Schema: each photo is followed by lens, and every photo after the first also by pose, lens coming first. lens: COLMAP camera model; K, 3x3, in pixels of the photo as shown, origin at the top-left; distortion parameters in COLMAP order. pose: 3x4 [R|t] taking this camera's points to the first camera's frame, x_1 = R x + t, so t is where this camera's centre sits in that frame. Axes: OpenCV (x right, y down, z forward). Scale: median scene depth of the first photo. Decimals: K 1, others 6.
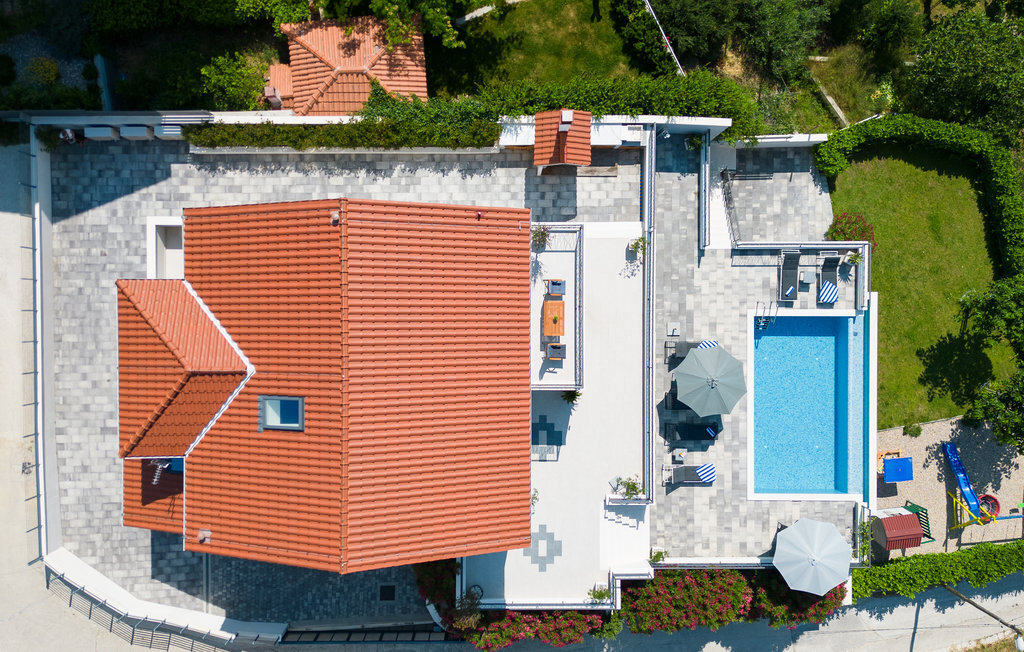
lens RADIAL K [[806.9, 0, 512.0], [0, 806.9, 326.0], [0, 0, 1]] dist [0.108647, -0.001094]
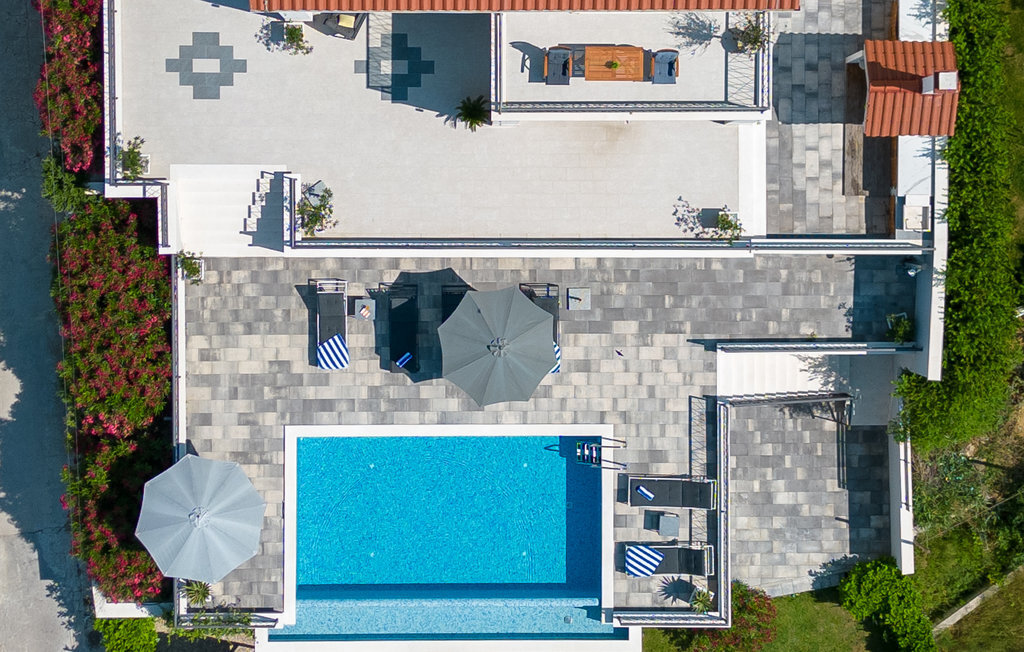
lens RADIAL K [[1949.5, 0, 508.8], [0, 1949.5, 242.9], [0, 0, 1]] dist [0.236105, -0.140860]
pose [[0.002022, 0.999998, 0.000641, 0.162396], [-0.999433, 0.002042, -0.033595, 0.104299], [-0.033596, -0.000573, 0.999435, -0.405779]]
